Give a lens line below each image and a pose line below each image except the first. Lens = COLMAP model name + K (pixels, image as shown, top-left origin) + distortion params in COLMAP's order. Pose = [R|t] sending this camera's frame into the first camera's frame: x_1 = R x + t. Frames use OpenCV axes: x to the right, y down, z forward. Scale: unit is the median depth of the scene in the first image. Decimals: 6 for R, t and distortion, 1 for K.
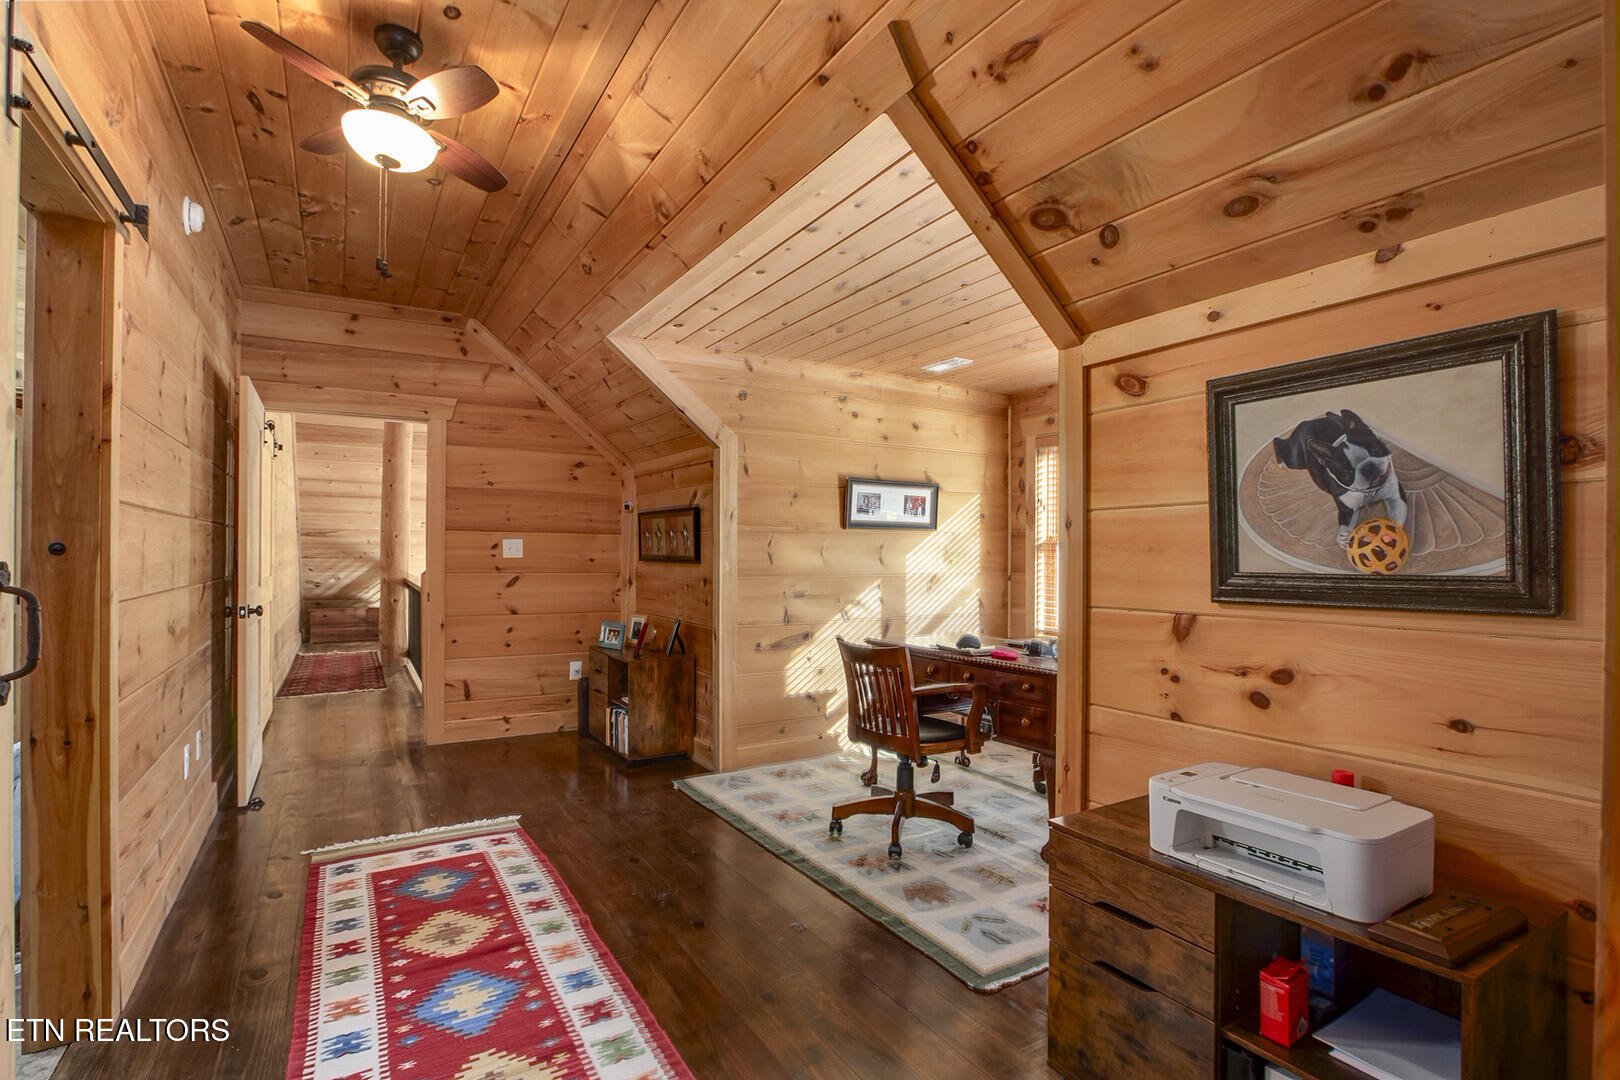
lens RADIAL K [[769.7, 0, 806.9], [0, 769.7, 542.9], [0, 0, 1]] dist [-0.026803, 0.005403]
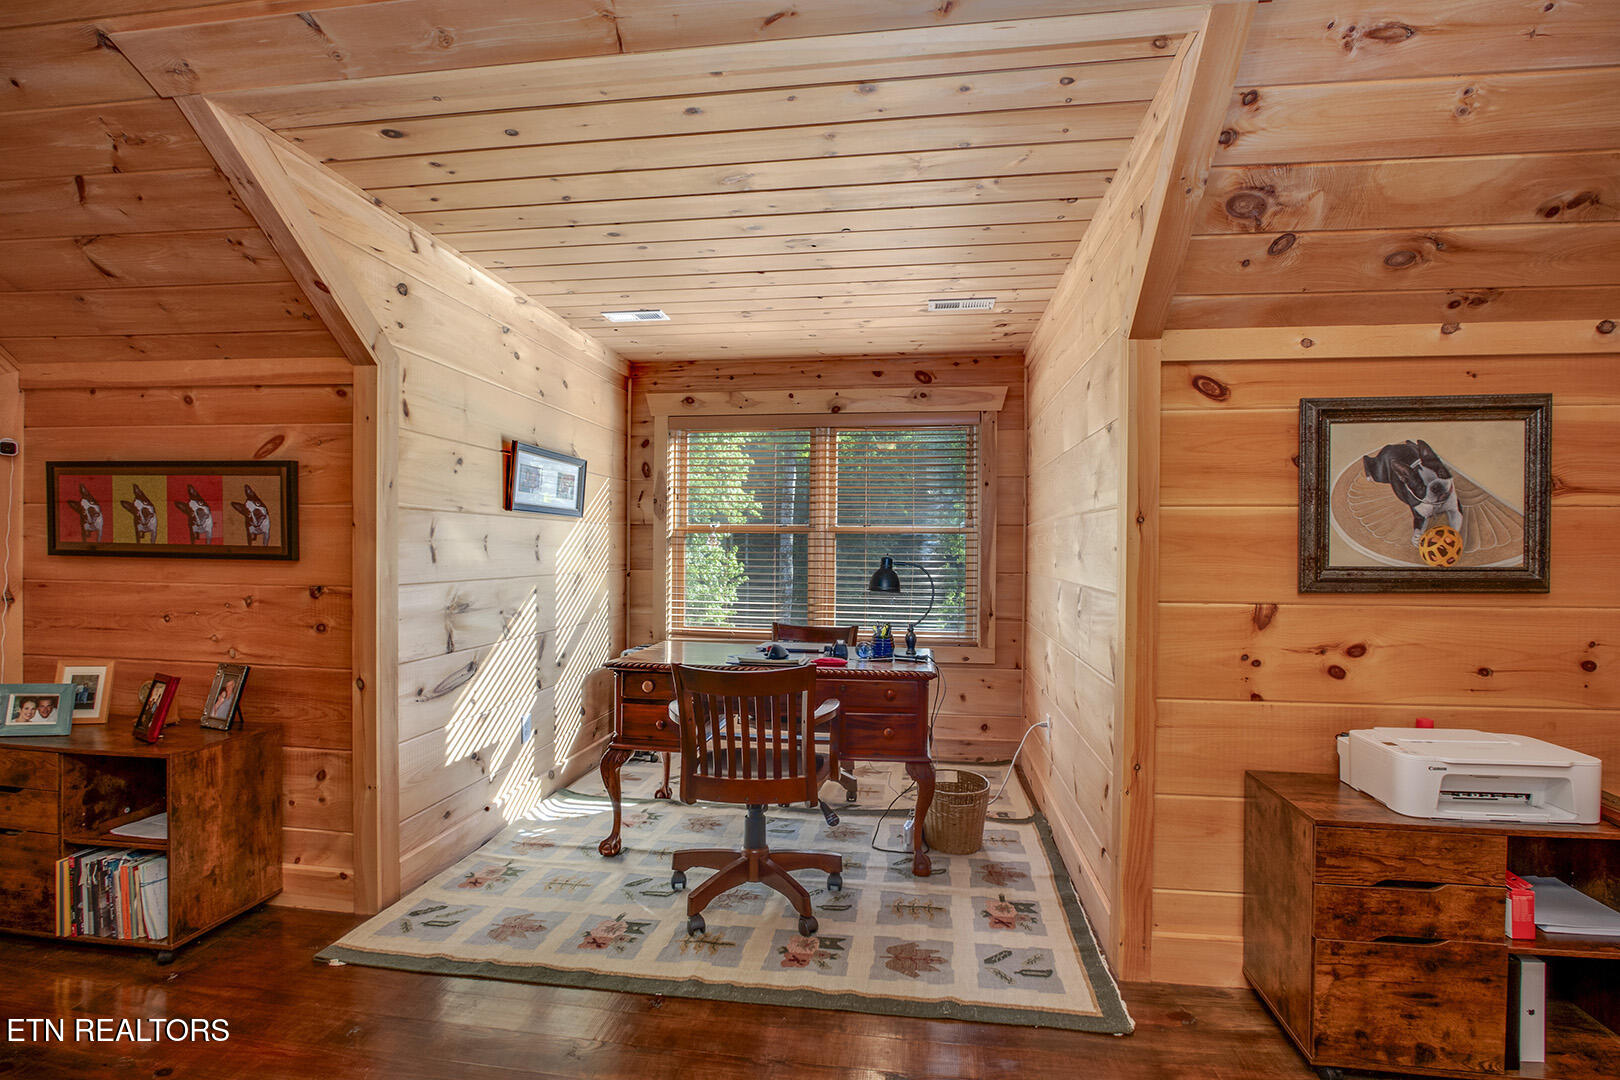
lens RADIAL K [[769.7, 0, 815.8], [0, 769.7, 546.5], [0, 0, 1]] dist [-0.026803, 0.005403]
pose [[0.633209, 0.006294, 0.773955, -0.675010], [-0.017205, 0.999834, 0.005945, 0.011678], [-0.773789, -0.017081, 0.633213, 0.695721]]
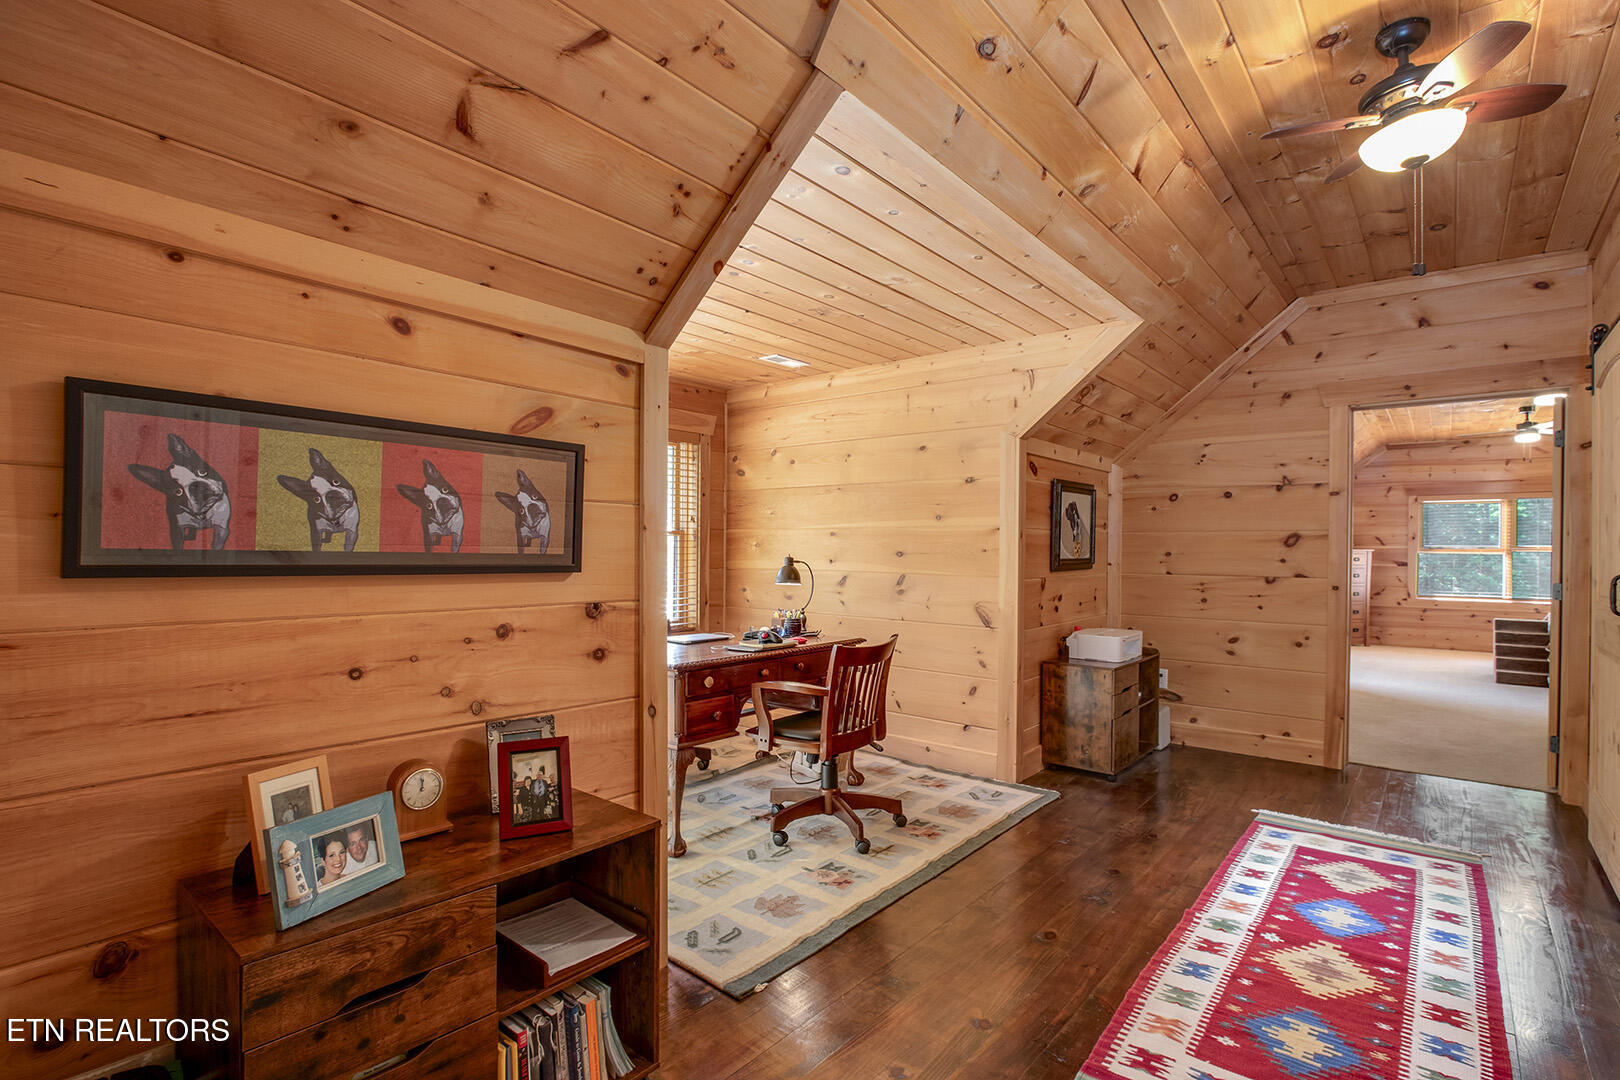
lens RADIAL K [[769.7, 0, 817.8], [0, 769.7, 543.0], [0, 0, 1]] dist [-0.026803, 0.005403]
pose [[-0.328075, -0.000699, 0.944652, -1.230286], [-0.023750, 0.999690, -0.007509, 0.018886], [-0.944353, -0.024899, -0.327989, 2.050376]]
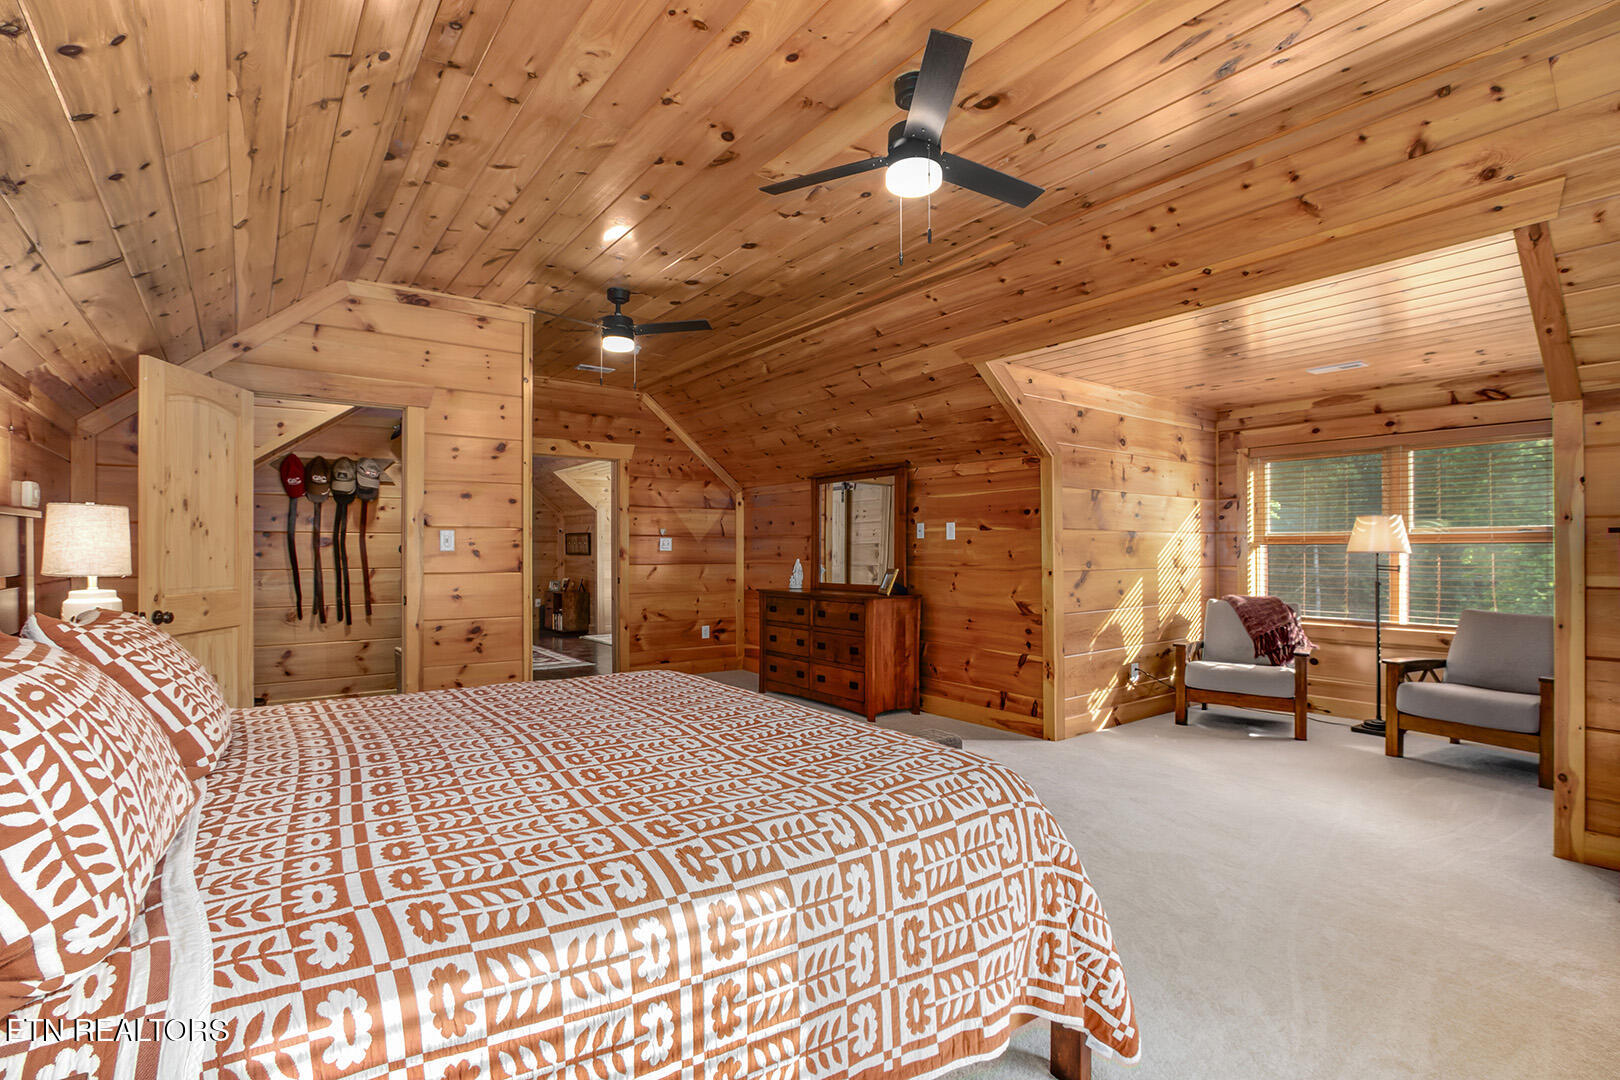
lens RADIAL K [[769.7, 0, 811.4], [0, 769.7, 546.7], [0, 0, 1]] dist [-0.026803, 0.005403]
pose [[0.995942, -0.007673, 0.089671, 0.713750], [0.006703, 0.999916, 0.011114, -0.048548], [-0.089749, -0.010467, 0.995909, -3.142606]]
